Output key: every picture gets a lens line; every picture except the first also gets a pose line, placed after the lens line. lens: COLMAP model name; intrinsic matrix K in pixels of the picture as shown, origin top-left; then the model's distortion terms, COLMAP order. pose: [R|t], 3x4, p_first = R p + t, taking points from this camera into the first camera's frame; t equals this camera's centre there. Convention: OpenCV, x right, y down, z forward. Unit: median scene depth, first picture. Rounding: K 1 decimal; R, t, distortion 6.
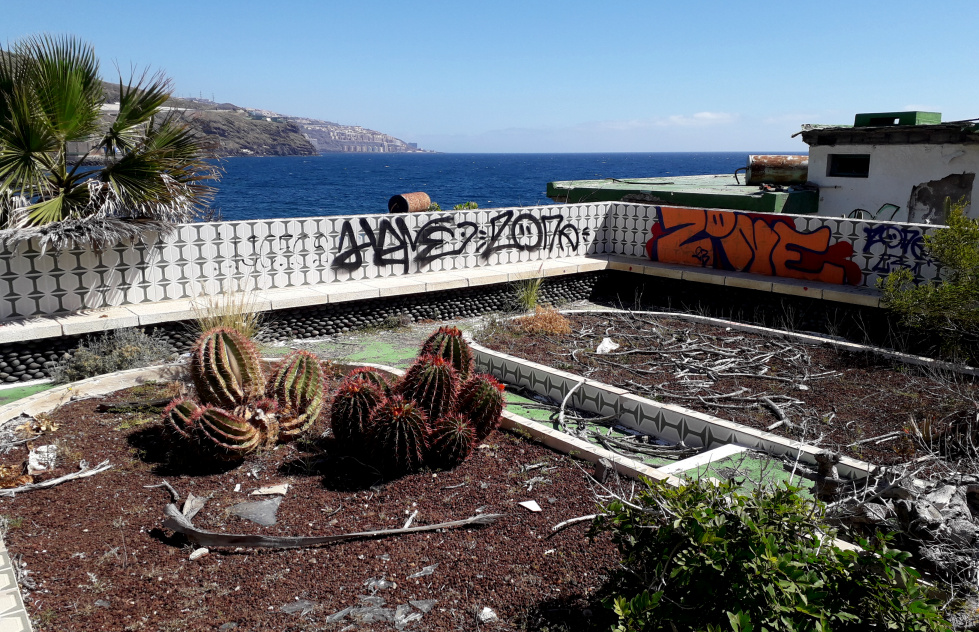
lens RADIAL K [[800.3, 0, 493.2], [0, 800.3, 315.8], [0, 0, 1]] dist [-0.007874, -0.006253]
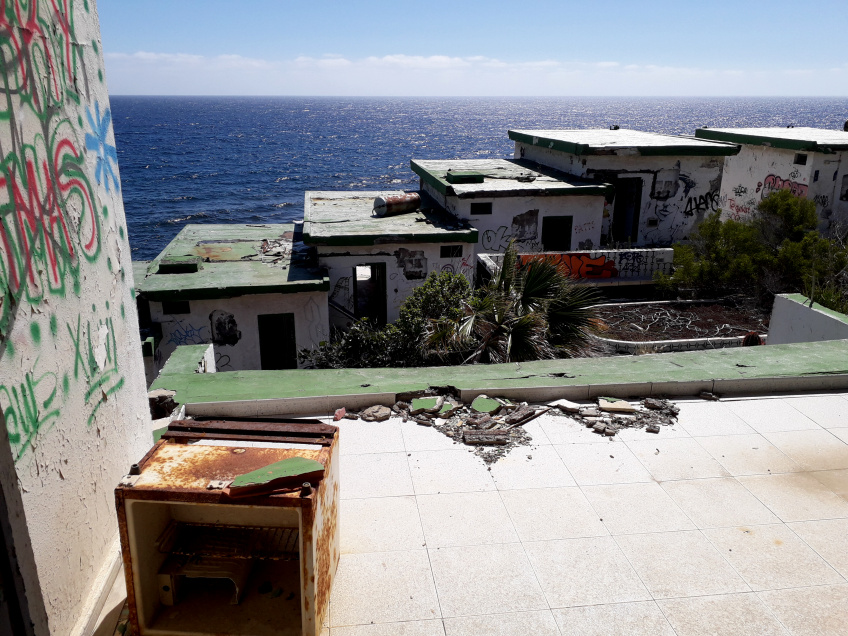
lens RADIAL K [[681.9, 0, 423.8], [0, 681.9, 318.9], [0, 0, 1]] dist [0.046464, -0.023376]
pose [[0.507623, -0.264275, 0.820047, -1.556198], [0.173141, 0.963669, 0.203383, -0.429127], [-0.844003, 0.038742, 0.534938, 0.359069]]
